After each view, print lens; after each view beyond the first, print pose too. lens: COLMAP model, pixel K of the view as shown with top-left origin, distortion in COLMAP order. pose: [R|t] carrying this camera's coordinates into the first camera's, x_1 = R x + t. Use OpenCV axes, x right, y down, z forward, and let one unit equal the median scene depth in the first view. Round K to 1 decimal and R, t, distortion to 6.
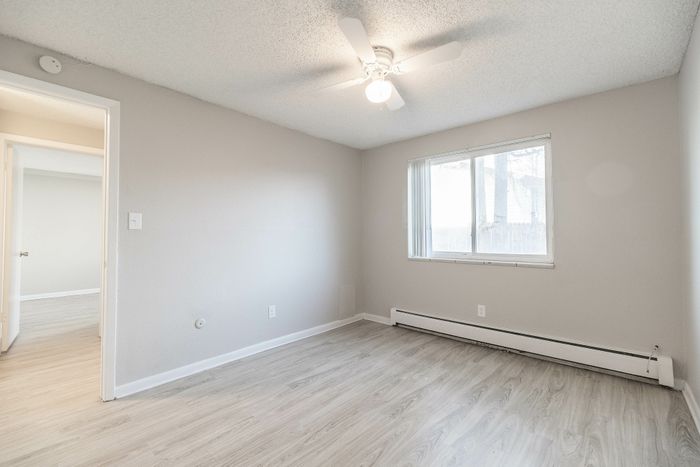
lens RADIAL K [[305.9, 0, 350.9], [0, 305.9, 235.1], [0, 0, 1]] dist [0.001740, 0.000062]
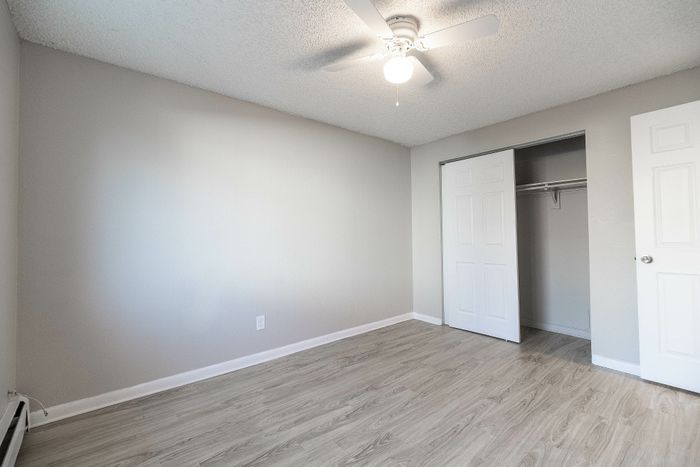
lens RADIAL K [[305.9, 0, 349.5], [0, 305.9, 231.1], [0, 0, 1]] dist [0.001740, 0.000062]
pose [[-0.988581, 0.012873, 0.150140, 0.079450], [0.008925, 0.999597, -0.026939, 0.012624], [-0.150426, -0.025292, -0.988298, 1.388880]]
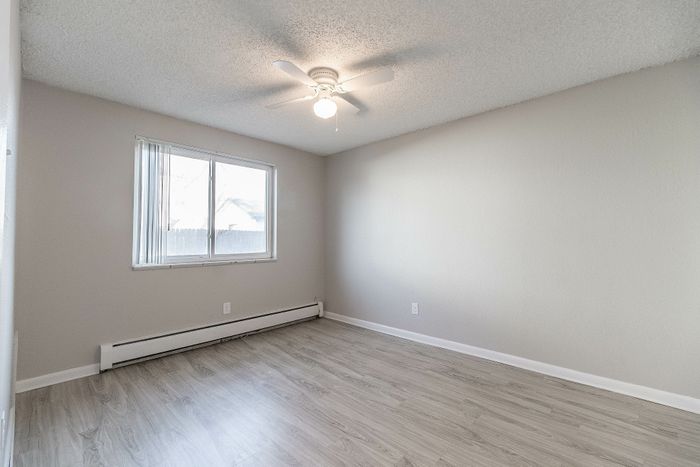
lens RADIAL K [[305.9, 0, 351.1], [0, 305.9, 235.1], [0, 0, 1]] dist [0.001740, 0.000062]
pose [[0.028987, 0.012063, 0.999507, -0.749825], [-0.006738, 0.999907, -0.011873, 0.001920], [-0.999557, -0.006390, 0.029066, 0.634931]]
